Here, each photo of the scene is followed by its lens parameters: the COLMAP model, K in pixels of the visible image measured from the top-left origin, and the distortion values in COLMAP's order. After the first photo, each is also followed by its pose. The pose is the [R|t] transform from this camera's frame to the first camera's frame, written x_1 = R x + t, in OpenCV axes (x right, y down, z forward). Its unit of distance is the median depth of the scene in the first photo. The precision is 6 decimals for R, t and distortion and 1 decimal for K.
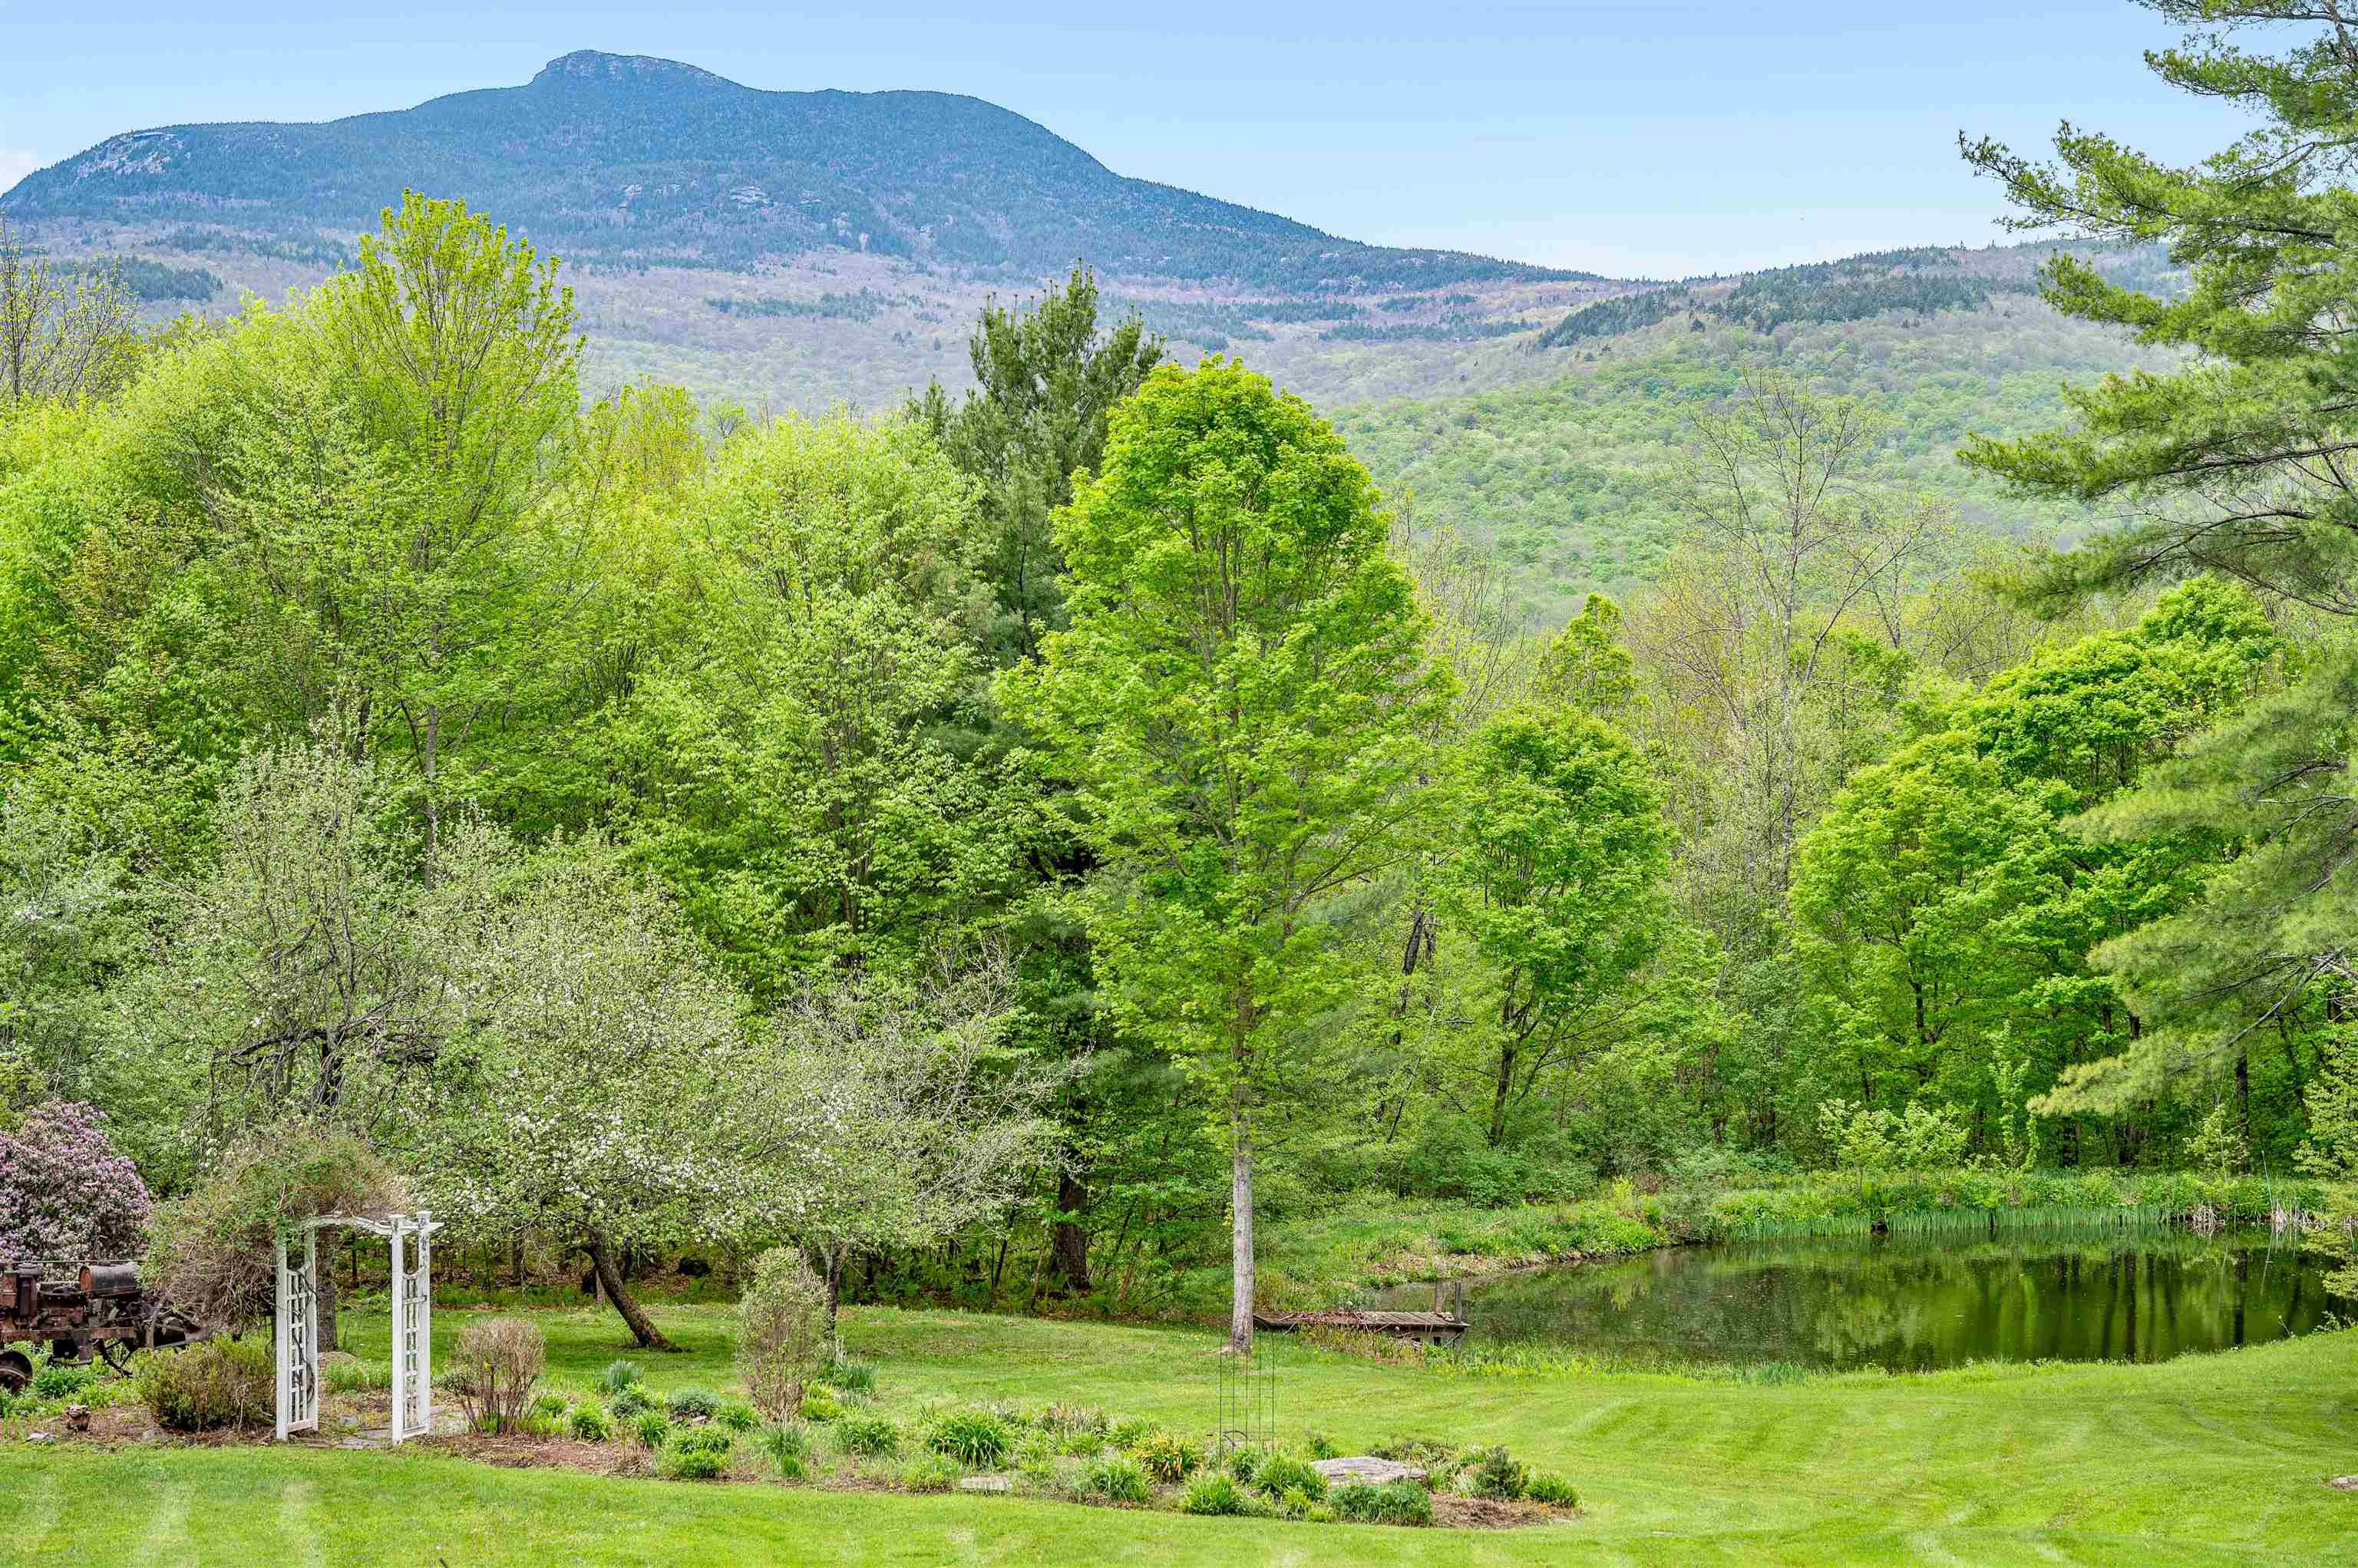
lens RADIAL K [[4064.3, 0, 1181.5], [0, 4064.3, 783.0], [0, 0, 1]] dist [0.056445, 0.000000]
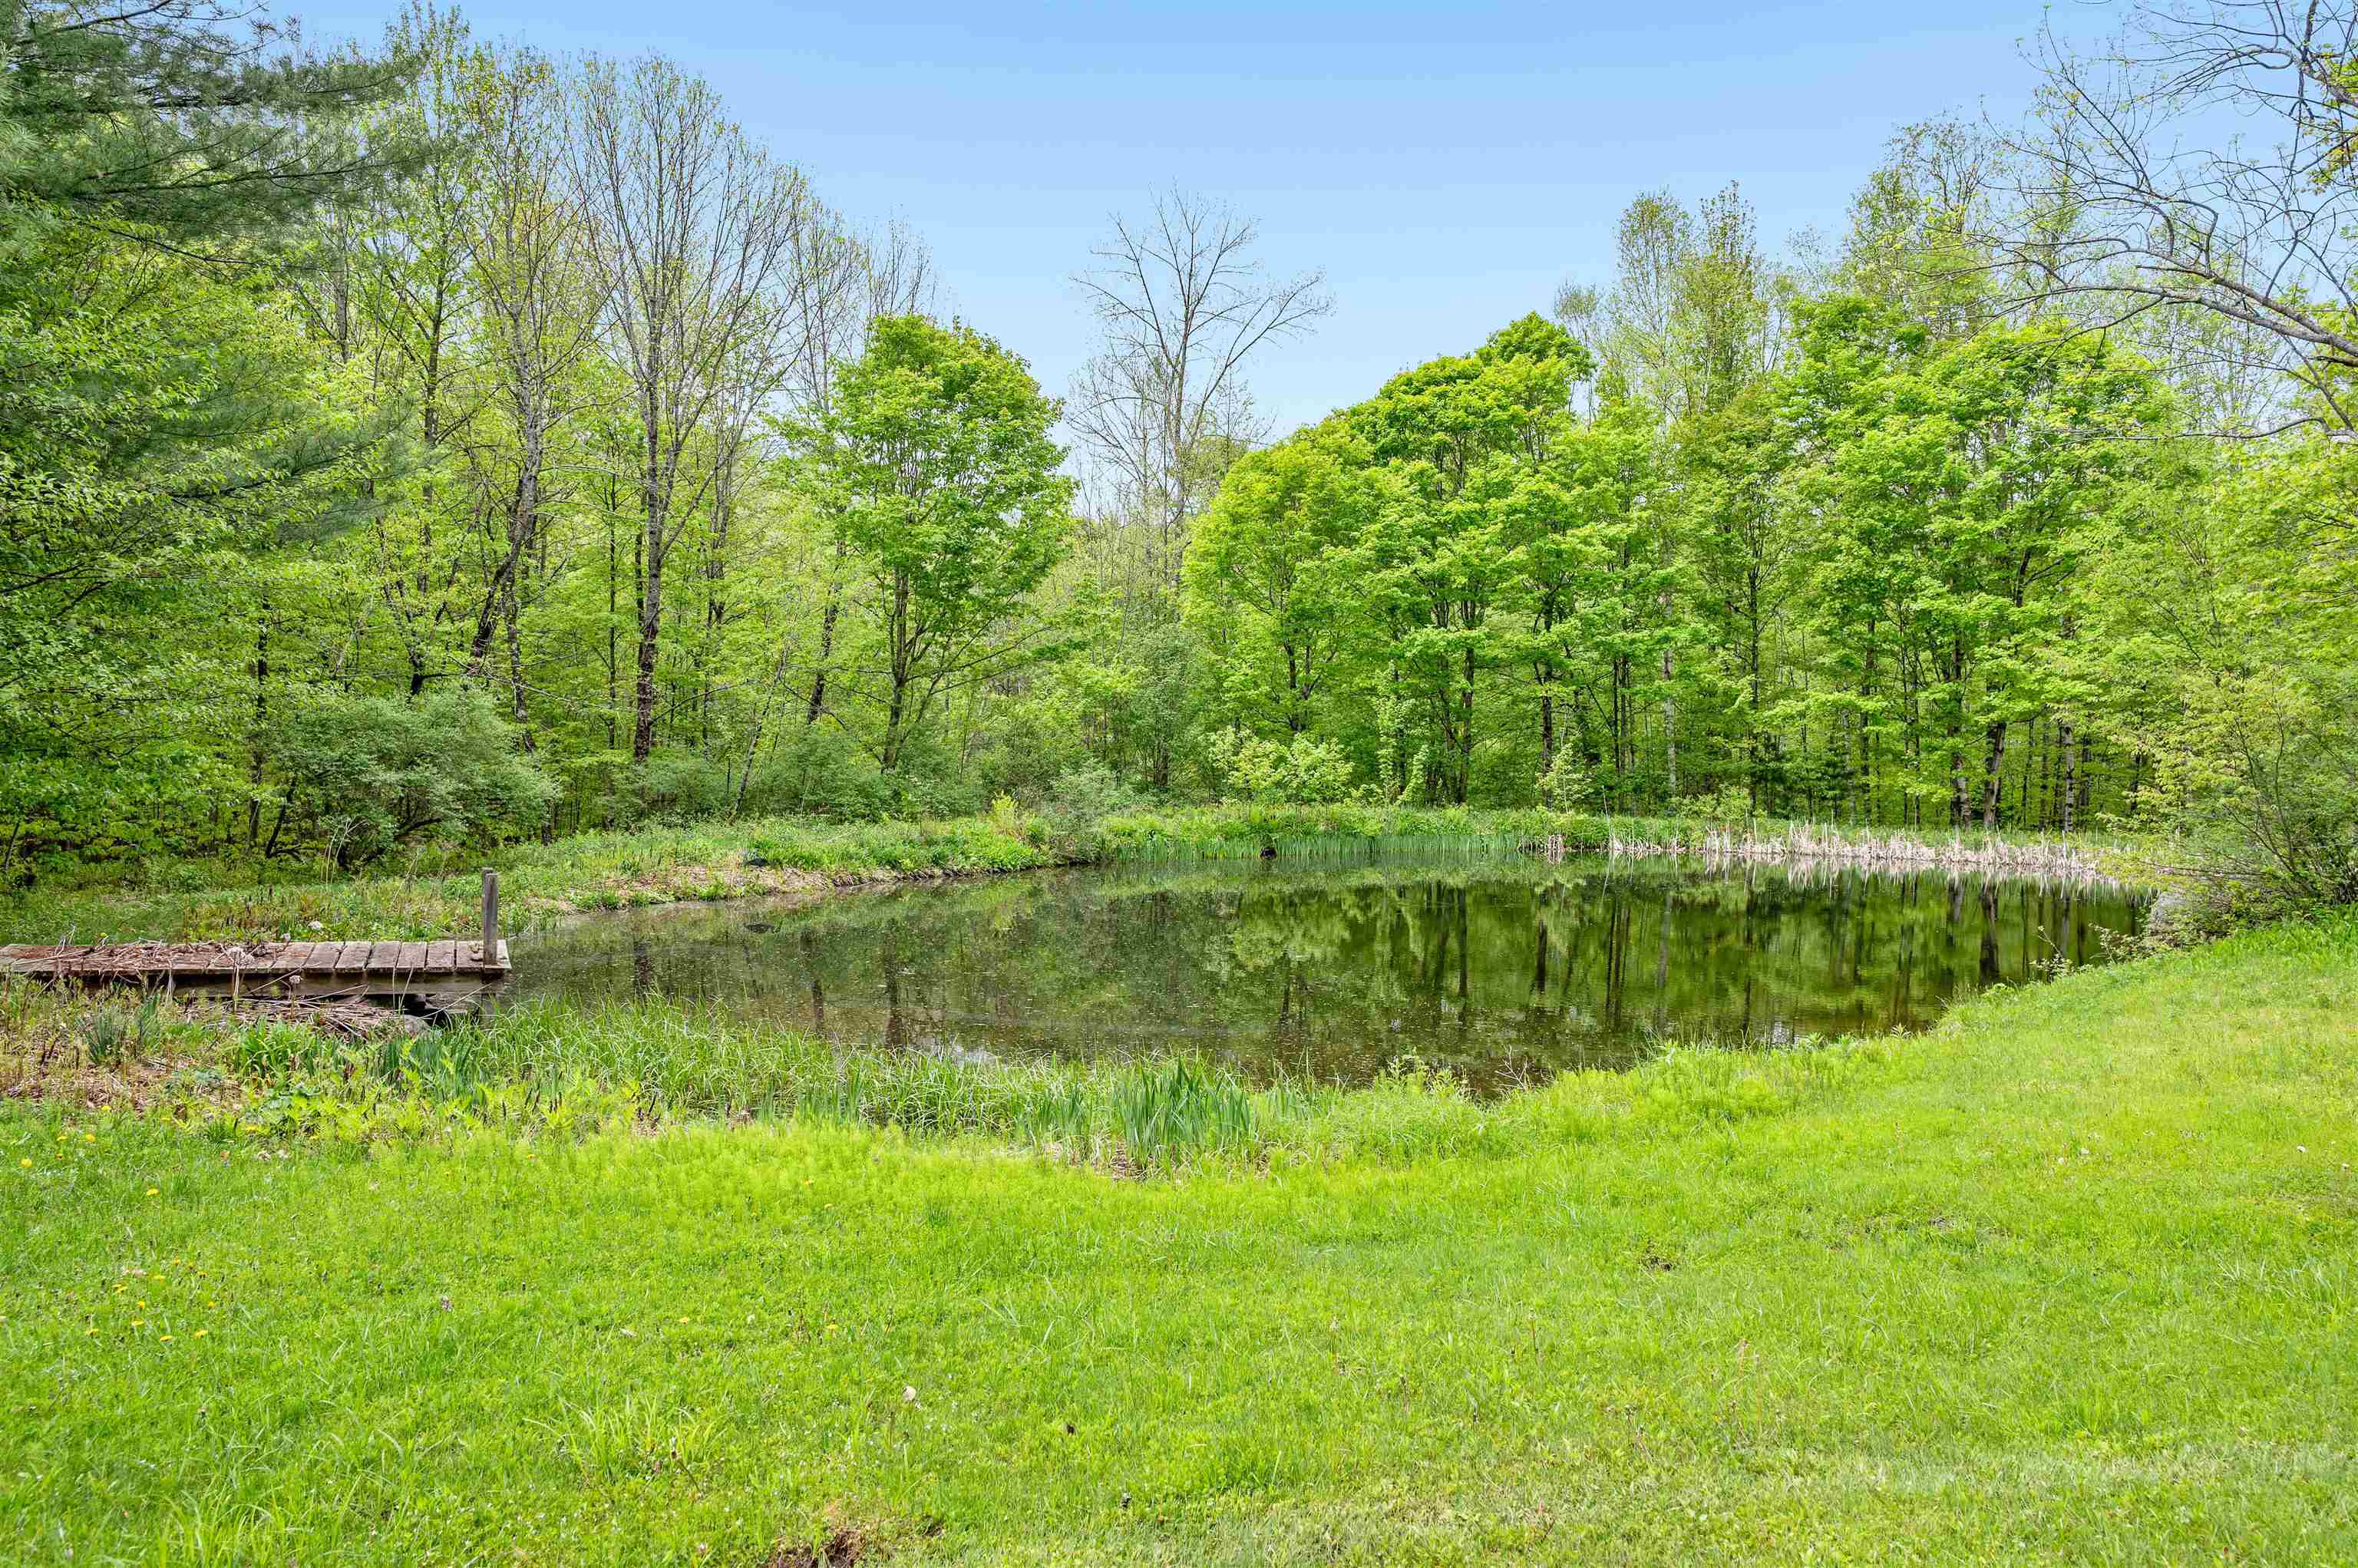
lens RADIAL K [[1620.2, 0, 1172.2], [0, 1620.2, 794.6], [0, 0, 1]] dist [-0.011514, -0.001283]
pose [[0.989344, 0.000988, 0.145594, 0.086356], [-0.006599, 0.999254, 0.038064, 0.077381], [-0.145447, -0.038619, 0.988612, 0.589064]]
